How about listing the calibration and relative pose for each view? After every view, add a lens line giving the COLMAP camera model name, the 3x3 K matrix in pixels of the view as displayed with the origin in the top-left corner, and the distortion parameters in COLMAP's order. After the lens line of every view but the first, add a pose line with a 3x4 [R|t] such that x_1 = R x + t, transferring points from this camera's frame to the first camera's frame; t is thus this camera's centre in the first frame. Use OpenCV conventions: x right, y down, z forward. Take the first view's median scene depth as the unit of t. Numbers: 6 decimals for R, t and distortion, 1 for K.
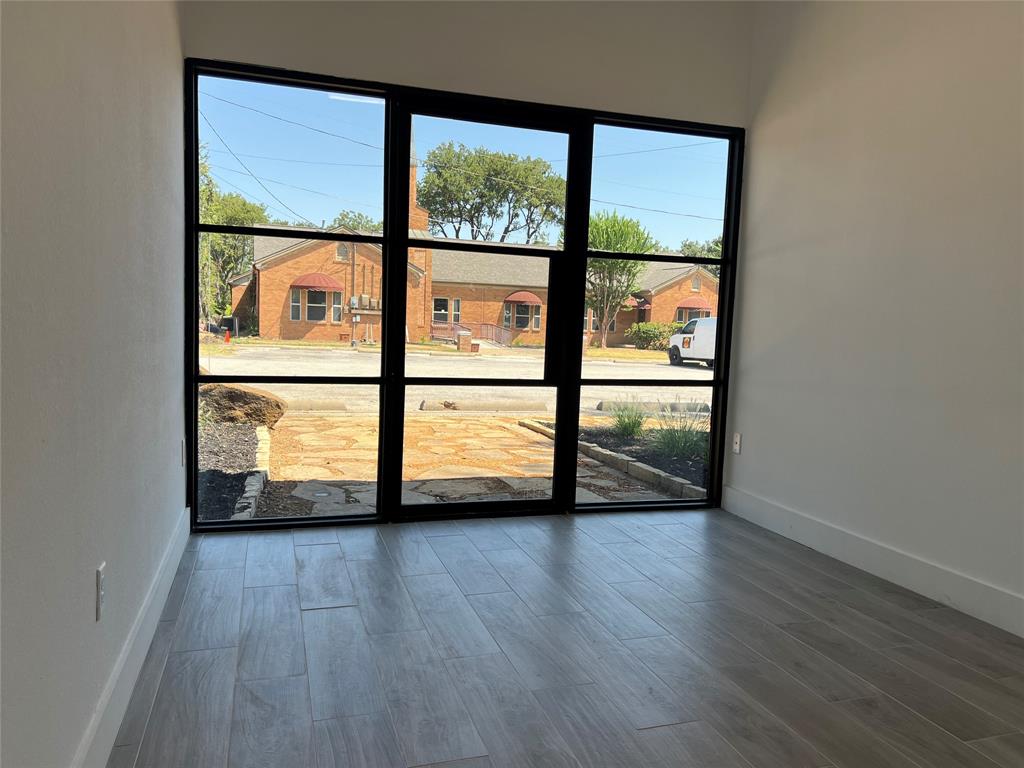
lens RADIAL K [[771.4, 0, 518.0], [0, 771.4, 383.3], [0, 0, 1]] dist [0.080434, -0.099253]
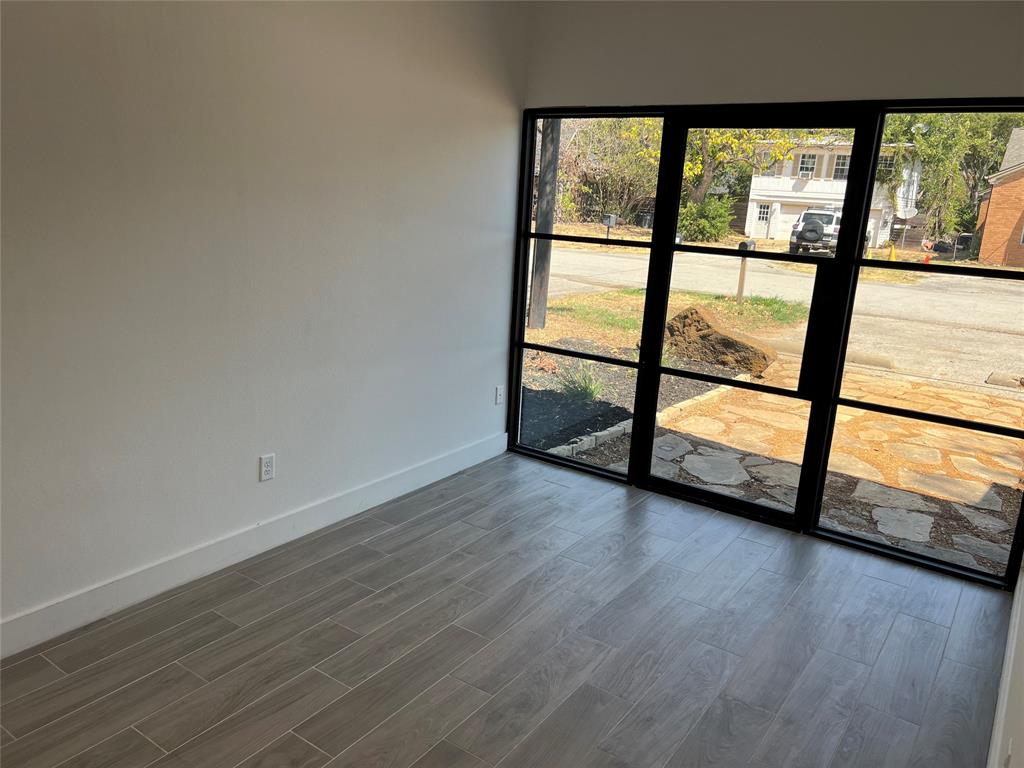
lens RADIAL K [[771.4, 0, 518.0], [0, 771.4, 383.3], [0, 0, 1]] dist [0.080434, -0.099253]
pose [[0.607329, 0.188400, -0.771788, 0.575647], [-0.097047, 0.981792, 0.163297, -0.141251], [0.788501, -0.024275, 0.614554, 0.133202]]
